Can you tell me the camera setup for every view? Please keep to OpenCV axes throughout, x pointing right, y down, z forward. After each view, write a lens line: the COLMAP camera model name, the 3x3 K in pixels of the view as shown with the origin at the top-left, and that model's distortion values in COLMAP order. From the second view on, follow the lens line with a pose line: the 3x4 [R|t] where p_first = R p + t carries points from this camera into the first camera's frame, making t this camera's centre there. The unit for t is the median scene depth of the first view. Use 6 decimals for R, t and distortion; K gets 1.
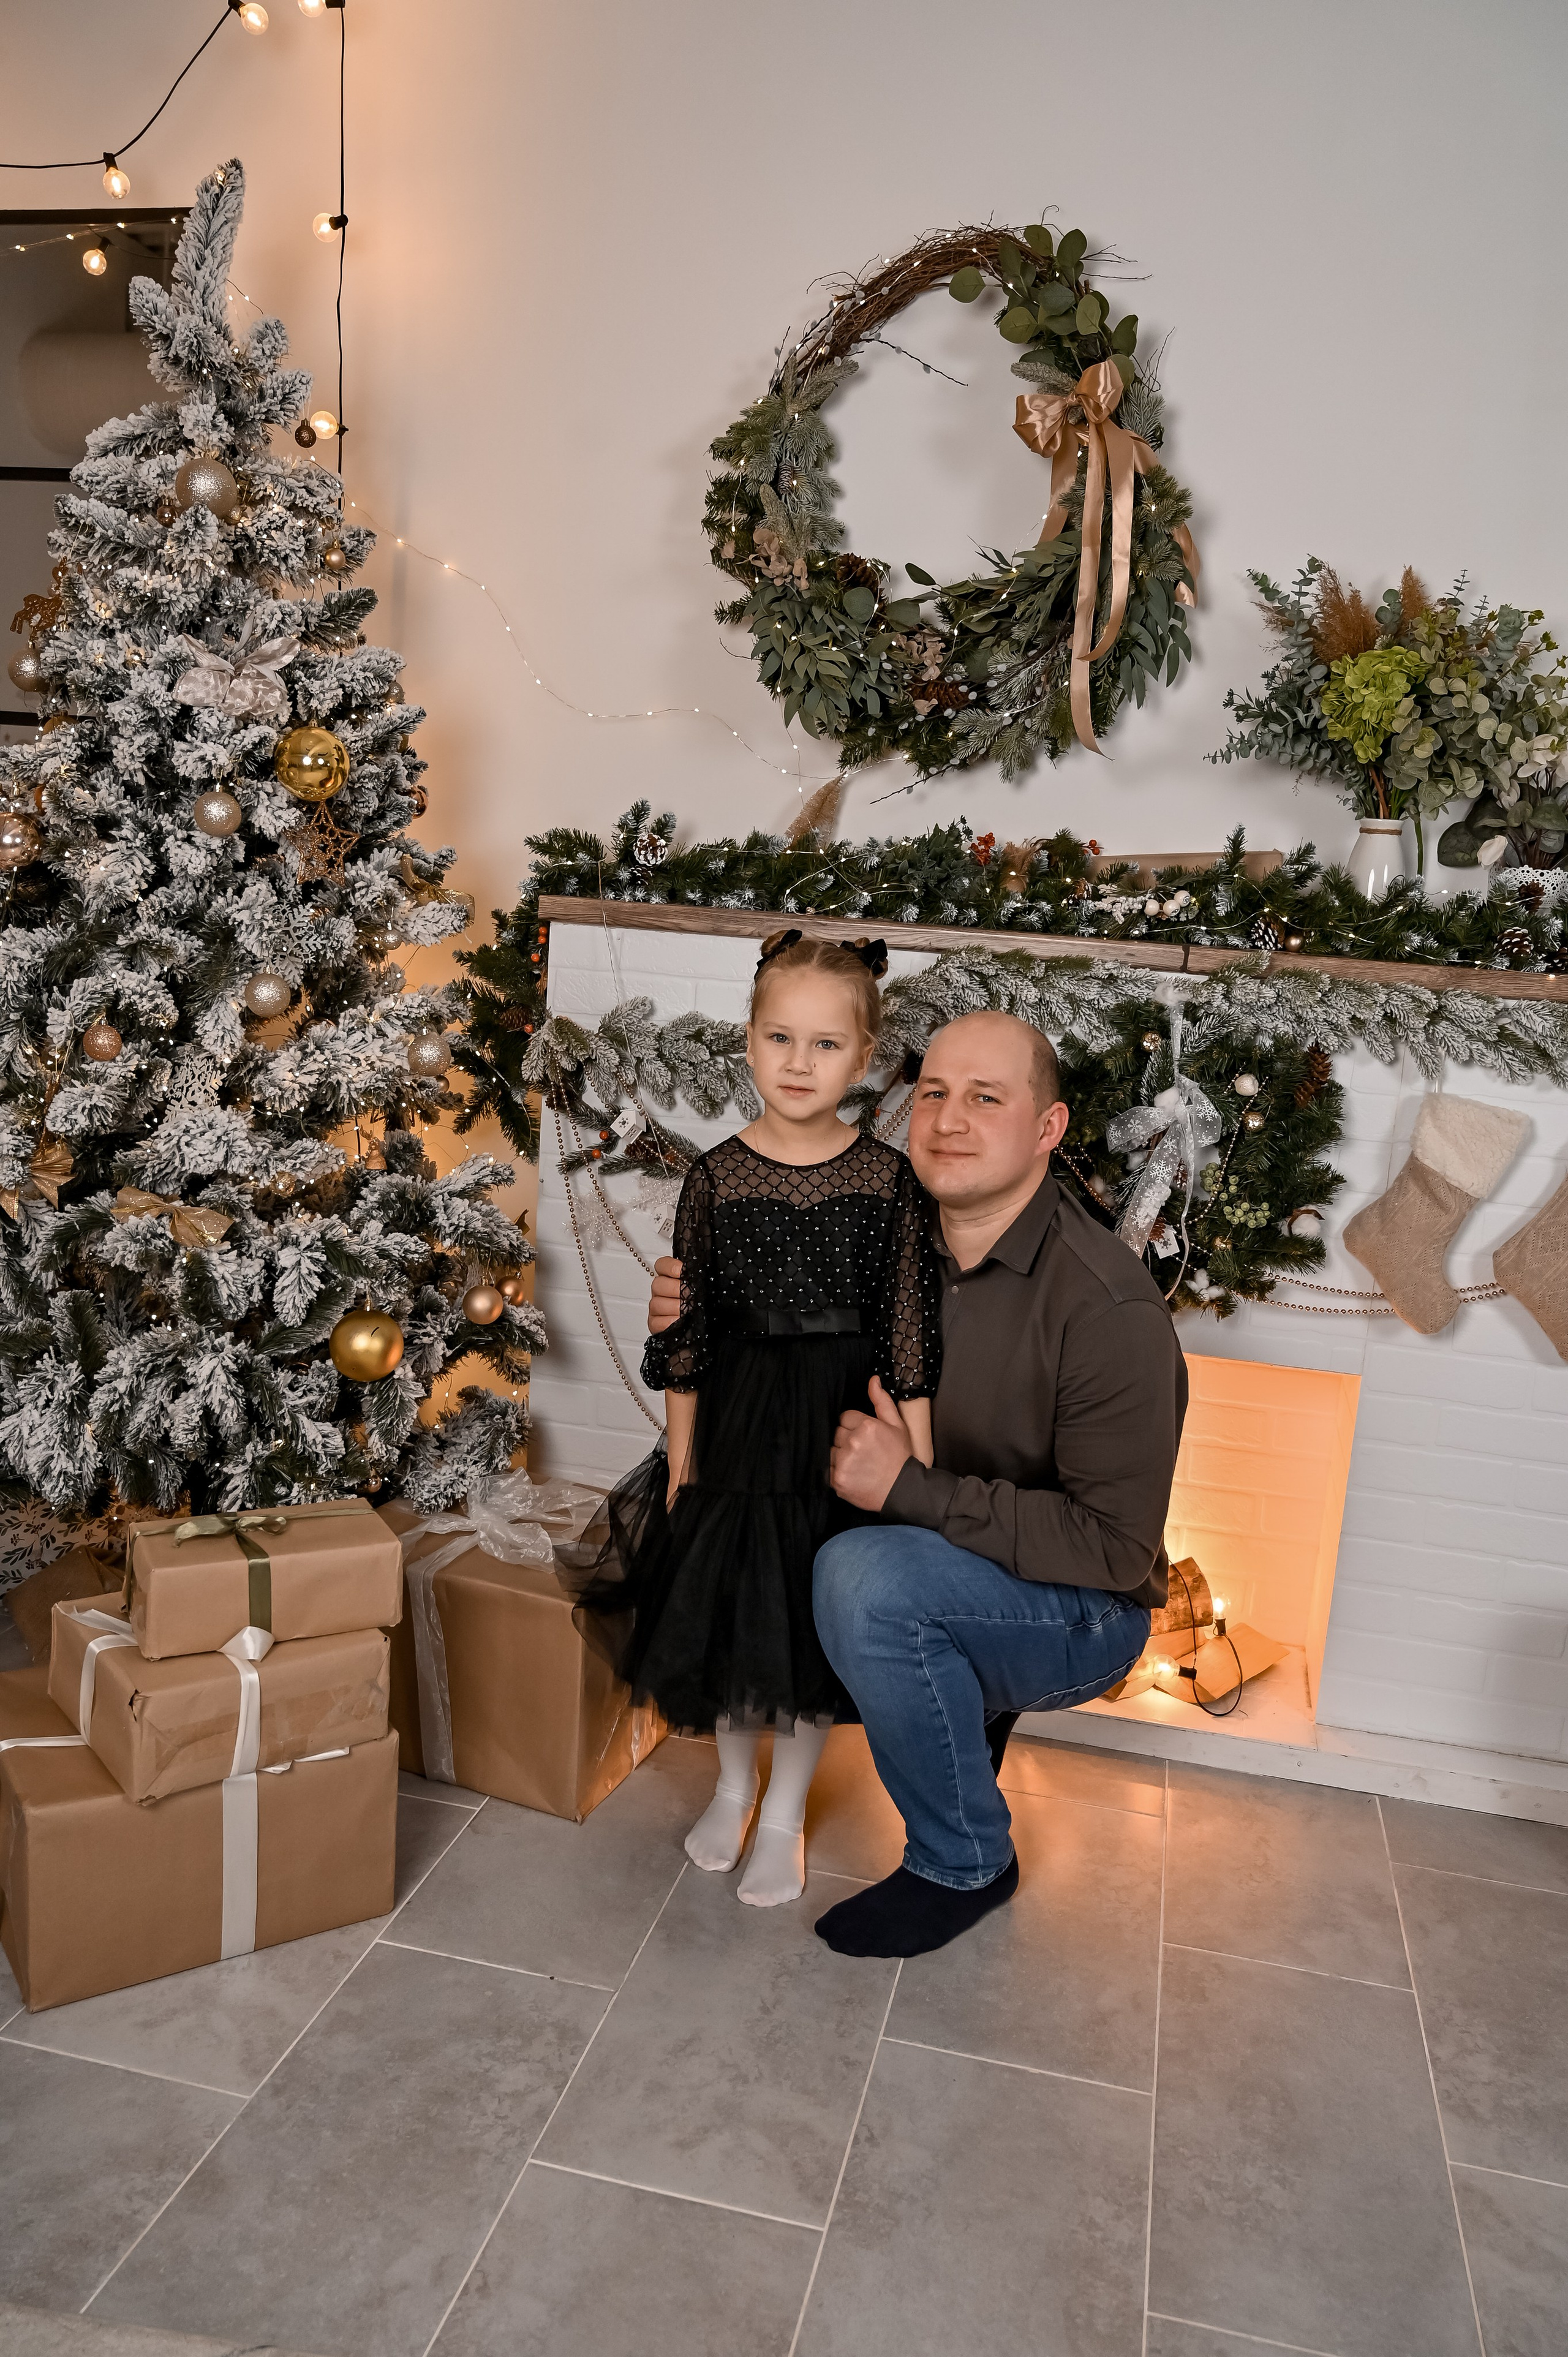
lens RADIAL K [[1809.0, 0, 714.3], [0, 1809.0, 1166.2], [0, 0, 1]] dist [-0.004170, 0.002867]
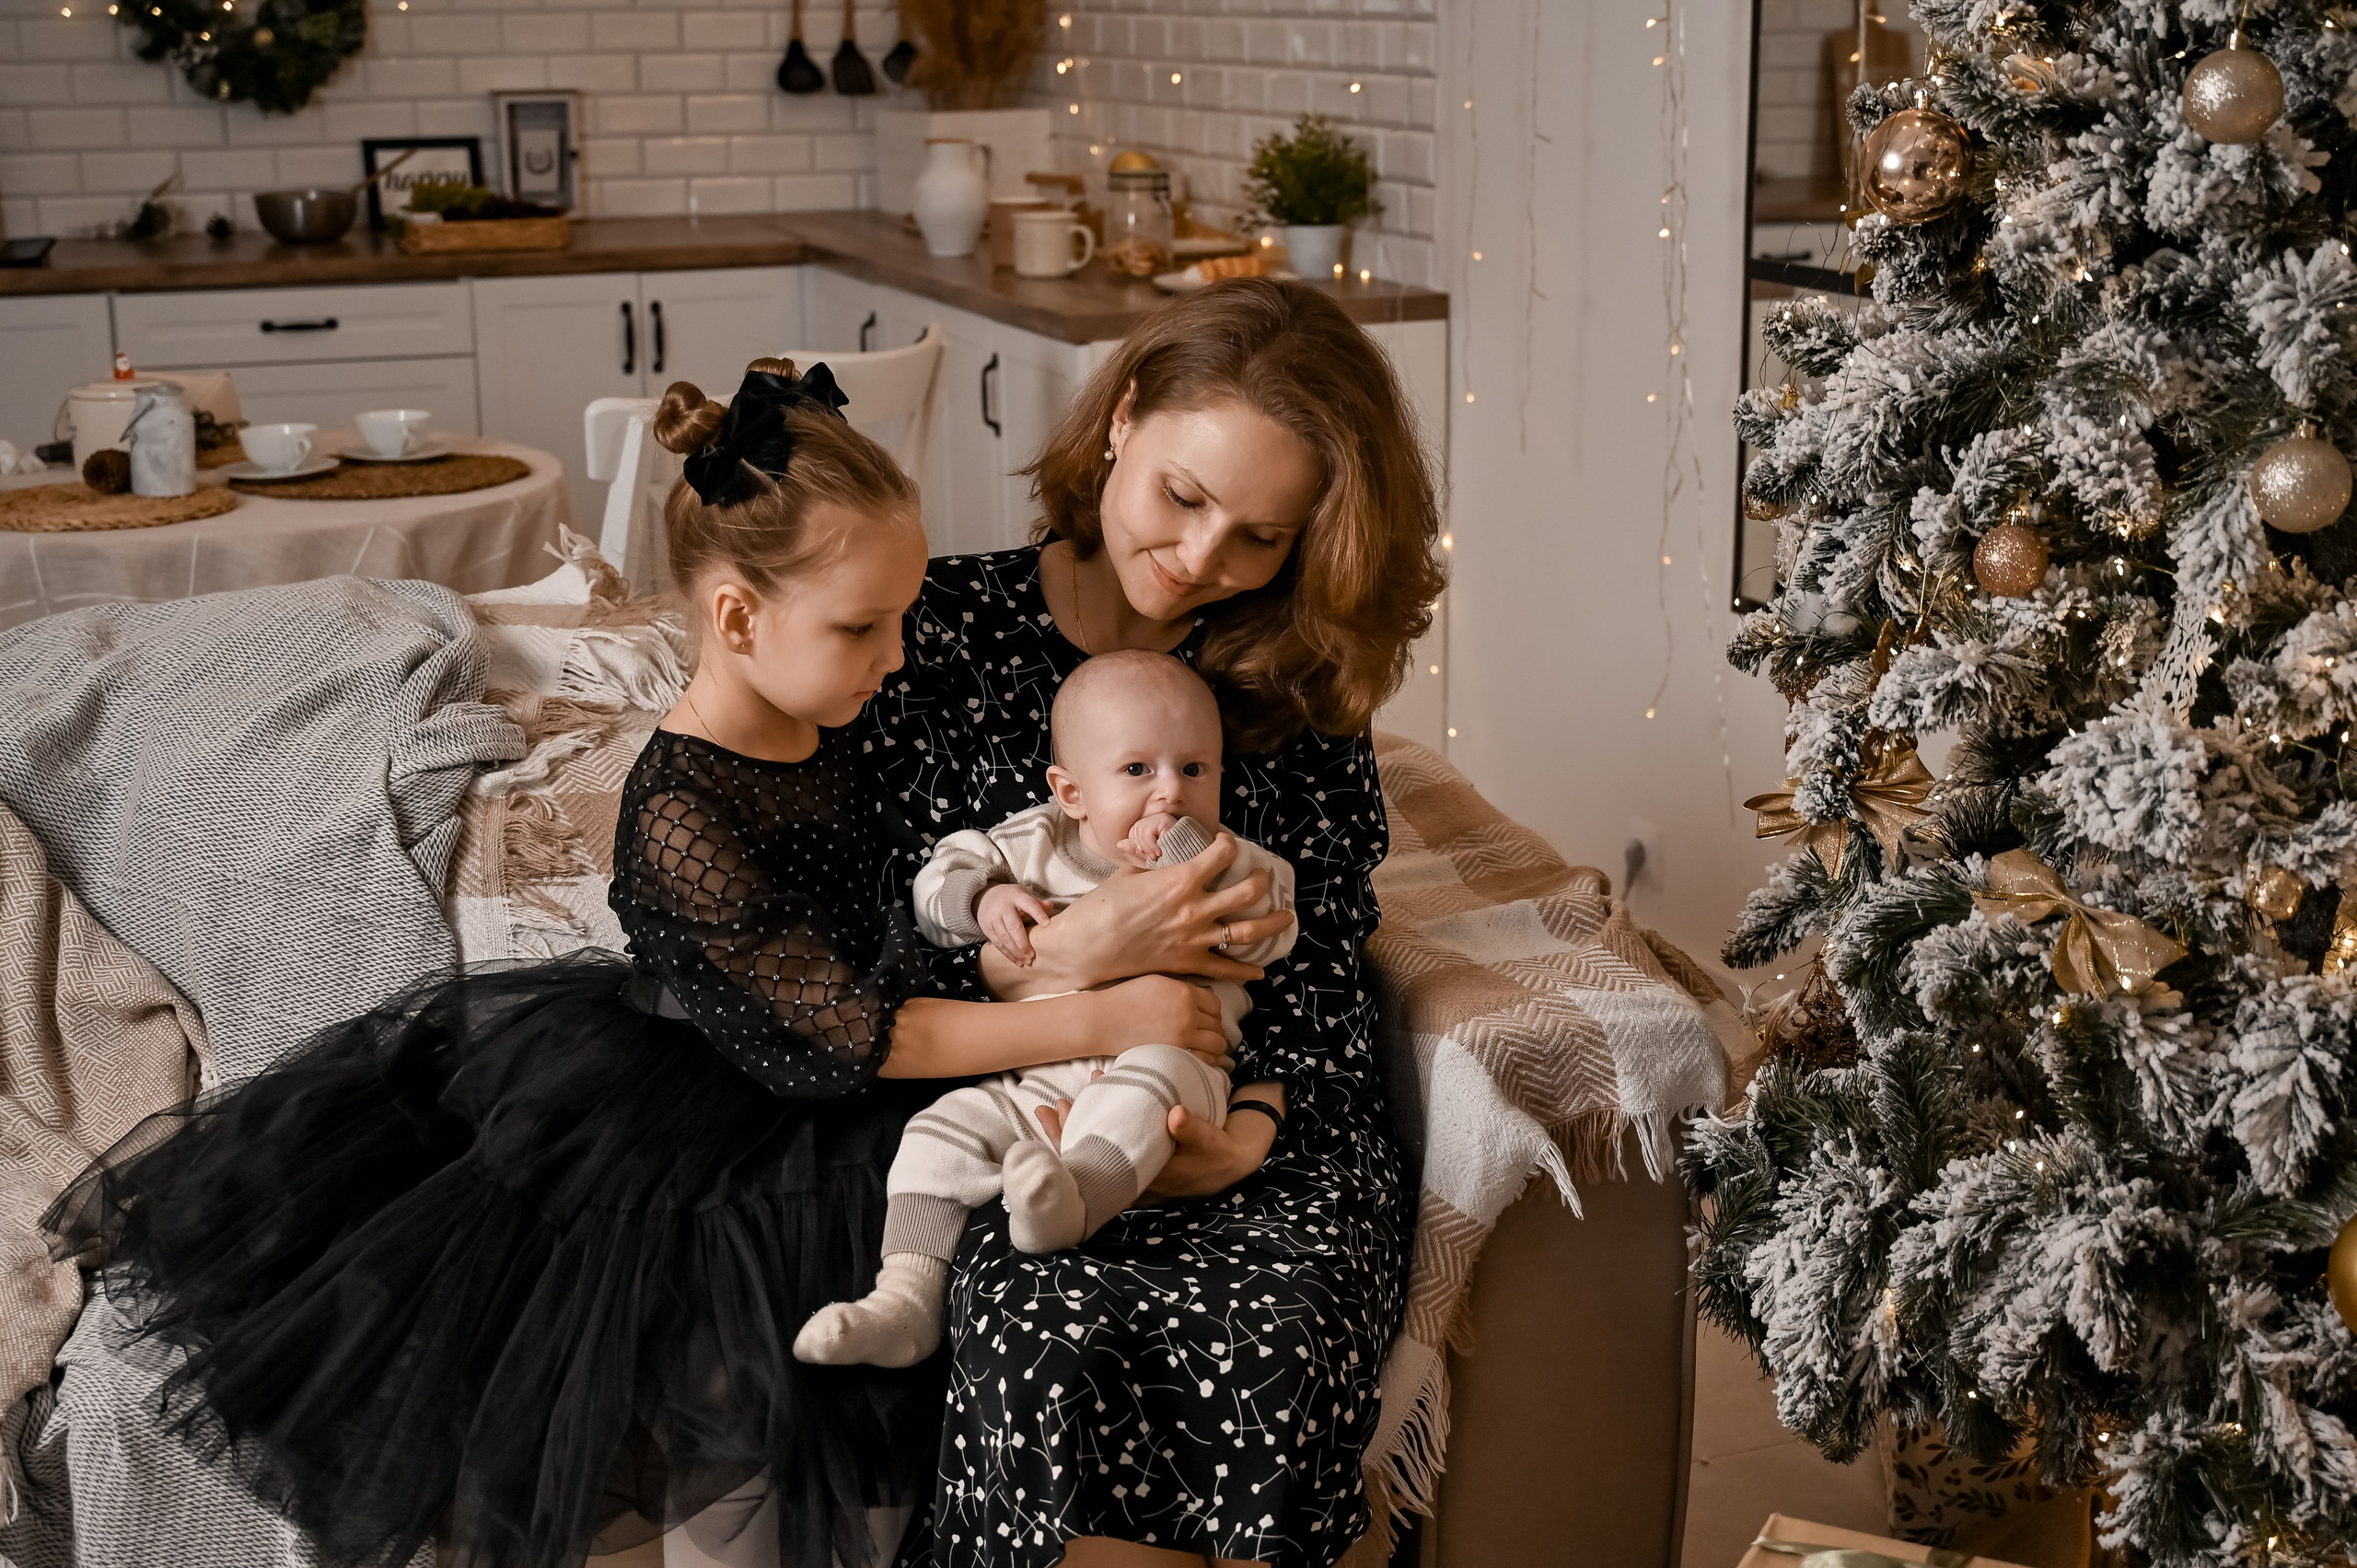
lens RADIAL K [[3111.6, 0, 1178.5], [0, 3111.6, 784.0], [0, 0, 1]] dist [0.003397, -0.005503]
pose [[0.595596, 0.129900, -0.792711, 0.207431], [-0.090314, 0.991410, 0.094605, -0.063326], [0.798191, 0.015246, 0.602211, 0.270733]]
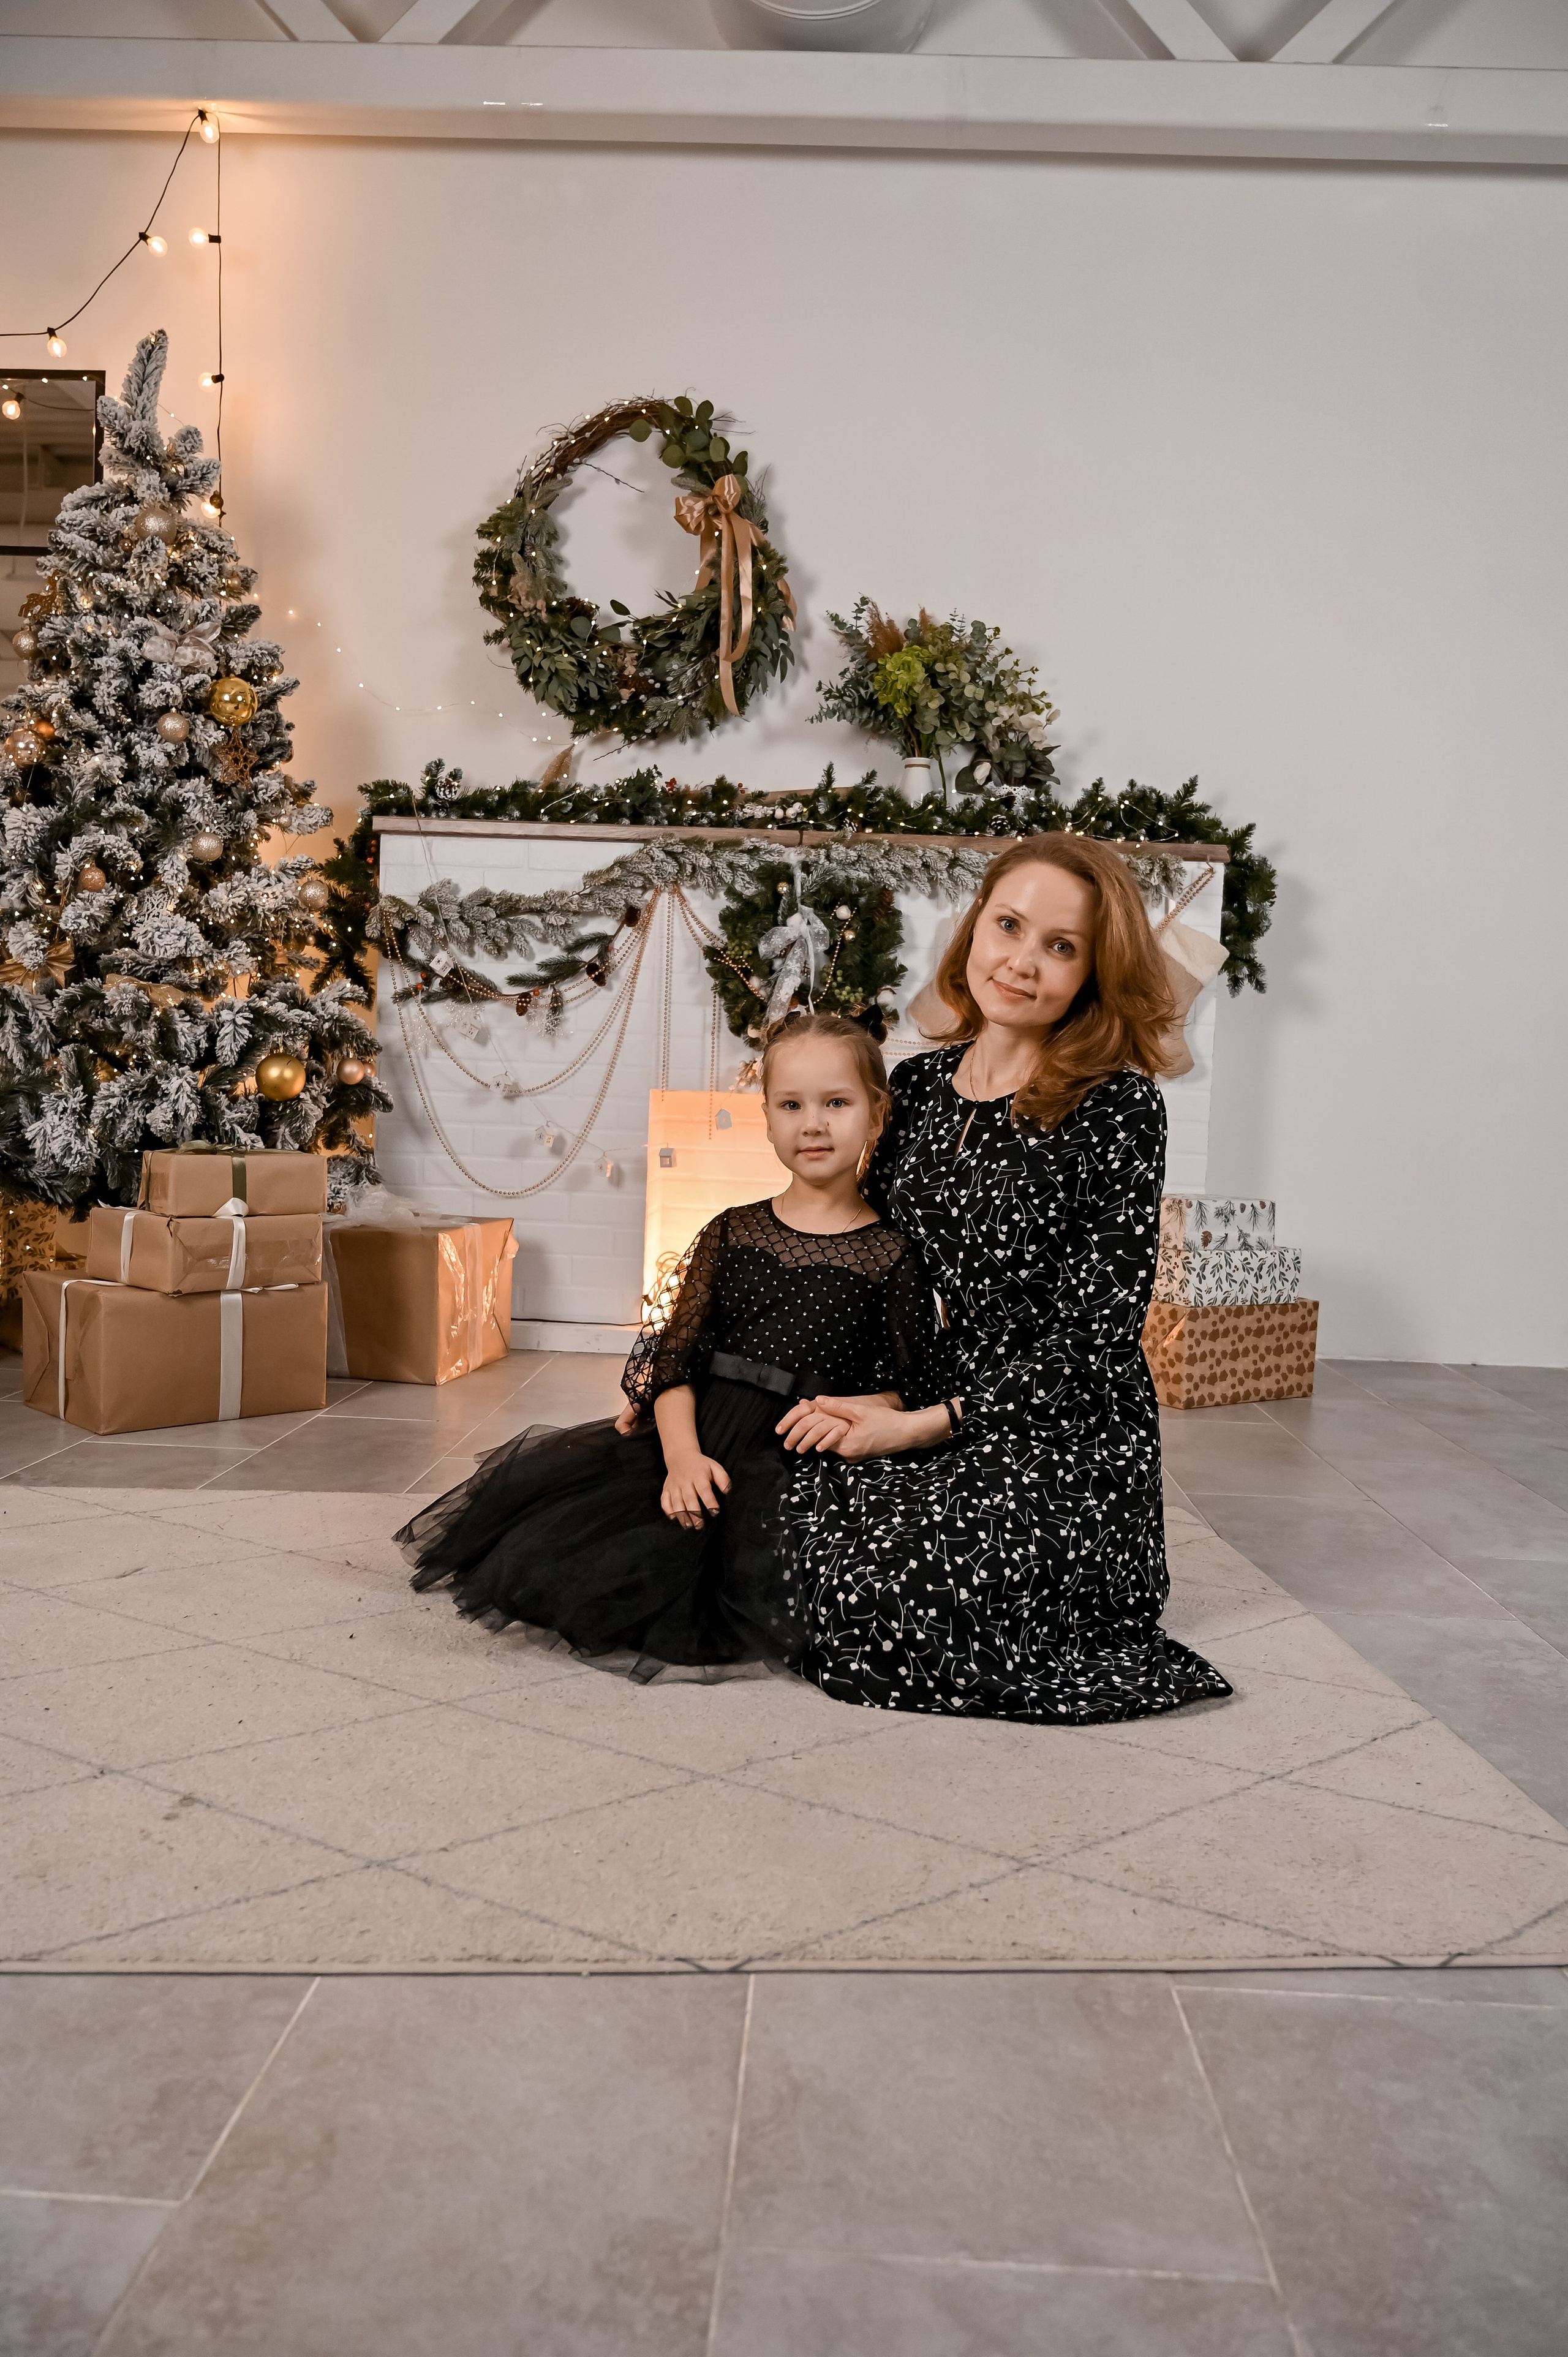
lens RADIAL K [[1656.7, 0, 723.1], [0, 1656.7, 1123.9], [0, 0, 1]] dist [-0.002380, 0.005400]
pose [[0.982990, -0.037207, 0.179852, -0.075348], [0.057308, 0.992509, -0.107895, 0.287181], [-0.174490, 0.116366, 0.977759, -0.372663]]
